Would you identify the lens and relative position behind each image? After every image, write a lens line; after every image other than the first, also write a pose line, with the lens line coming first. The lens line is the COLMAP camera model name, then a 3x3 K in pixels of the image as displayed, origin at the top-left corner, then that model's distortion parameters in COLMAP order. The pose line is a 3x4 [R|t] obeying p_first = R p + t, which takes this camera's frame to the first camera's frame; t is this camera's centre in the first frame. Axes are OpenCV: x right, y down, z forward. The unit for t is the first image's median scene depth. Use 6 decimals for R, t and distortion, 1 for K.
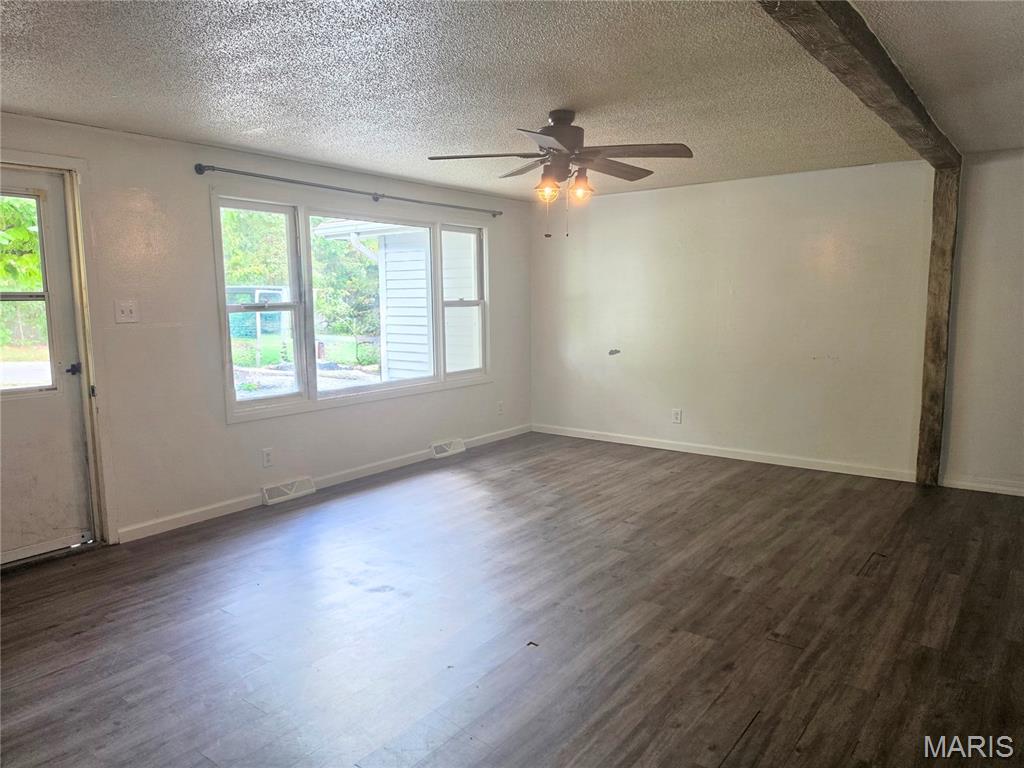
lens RADIAL K [[713.4, 0, 509.7], [0, 713.4, 384.6], [0, 0, 1]] dist [0.032009, -0.023684]
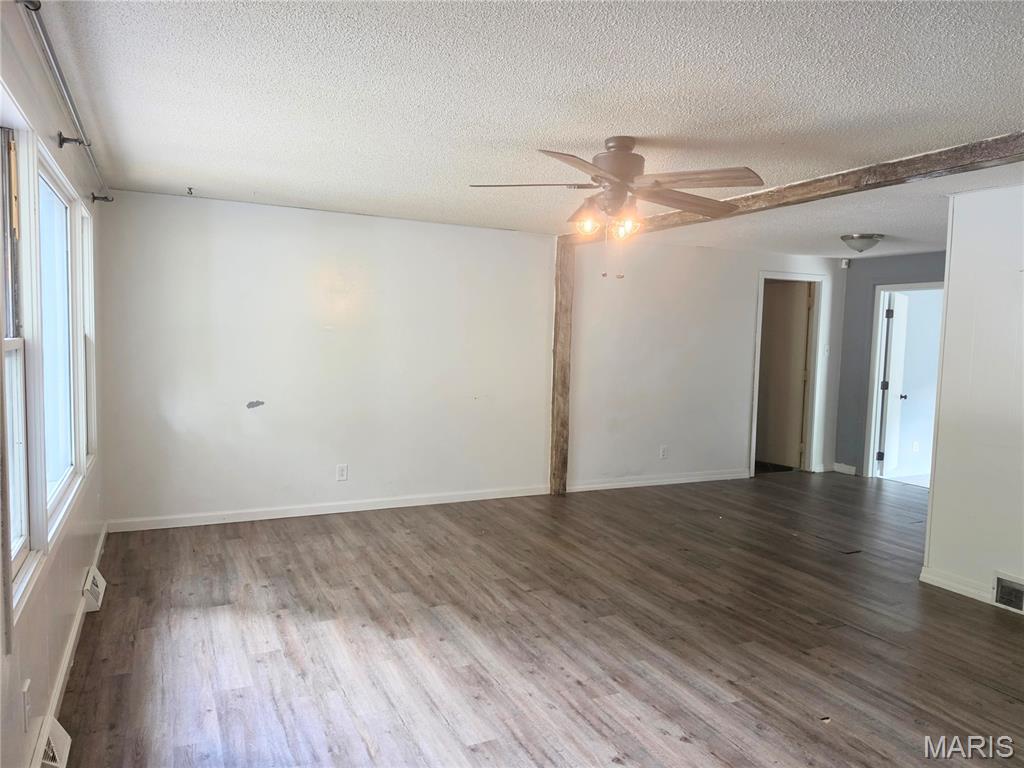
lens RADIAL K [[713.4, 0, 506.6], [0, 713.4, 385.2], [0, 0, 1]] dist [0.032009, -0.023684]
pose [[0.462164, -0.047751, 0.885508, -0.602618], [0.086472, 0.996217, 0.008590, -0.070680], [-0.882569, 0.072602, 0.464545, 0.569083]]
